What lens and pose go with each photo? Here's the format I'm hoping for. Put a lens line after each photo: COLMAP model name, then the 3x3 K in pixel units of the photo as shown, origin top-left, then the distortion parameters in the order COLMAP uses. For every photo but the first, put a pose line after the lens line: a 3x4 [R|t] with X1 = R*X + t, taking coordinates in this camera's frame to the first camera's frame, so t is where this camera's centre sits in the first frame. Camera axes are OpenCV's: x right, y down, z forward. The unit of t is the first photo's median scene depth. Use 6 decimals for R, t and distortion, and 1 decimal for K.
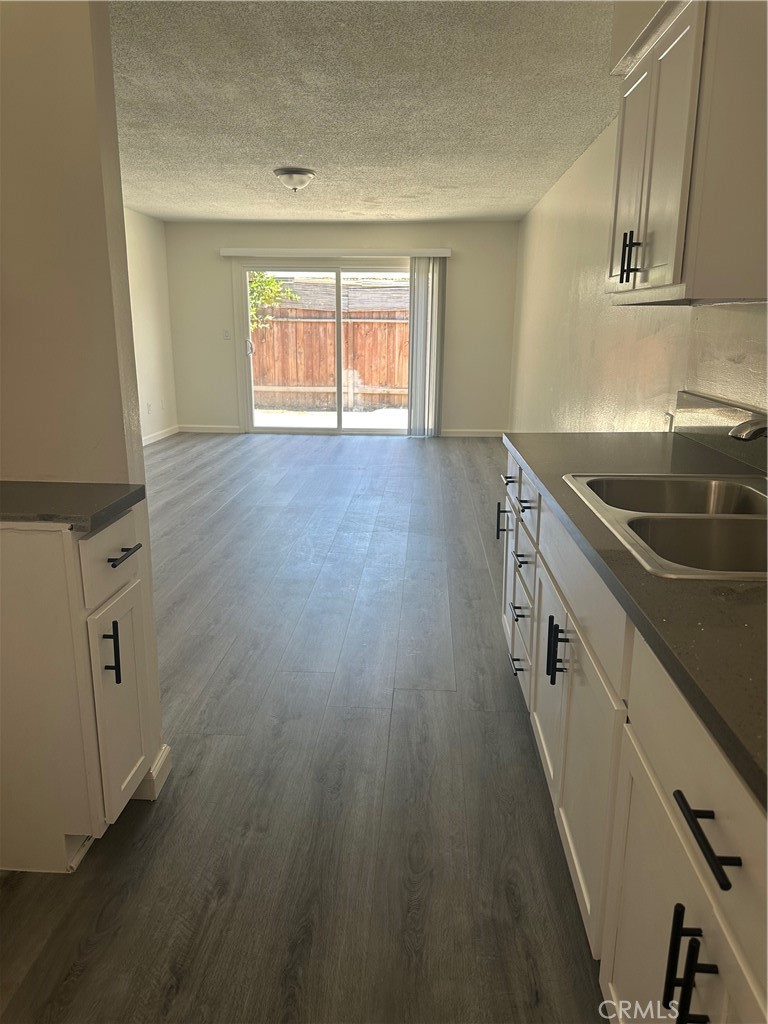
lens RADIAL K [[742.1, 0, 384.0], [0, 742.1, 512.0], [0, 0, 1]] dist [0.063220, -0.068821]
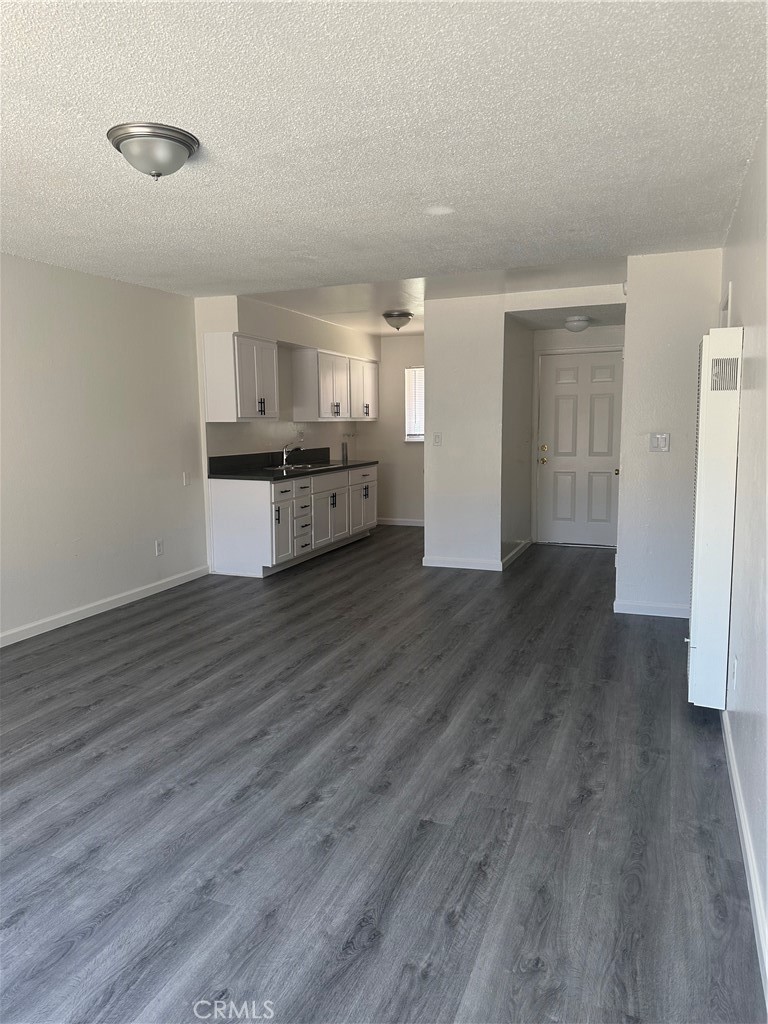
lens RADIAL K [[742.1, 0, 384.0], [0, 742.1, 512.0], [0, 0, 1]] dist [0.063220, -0.068821]
pose [[-0.952939, -0.032159, 0.301452, -0.462219], [0.081159, 0.931002, 0.355878, -0.536238], [-0.292097, 0.363596, -0.884578, 1.893313]]
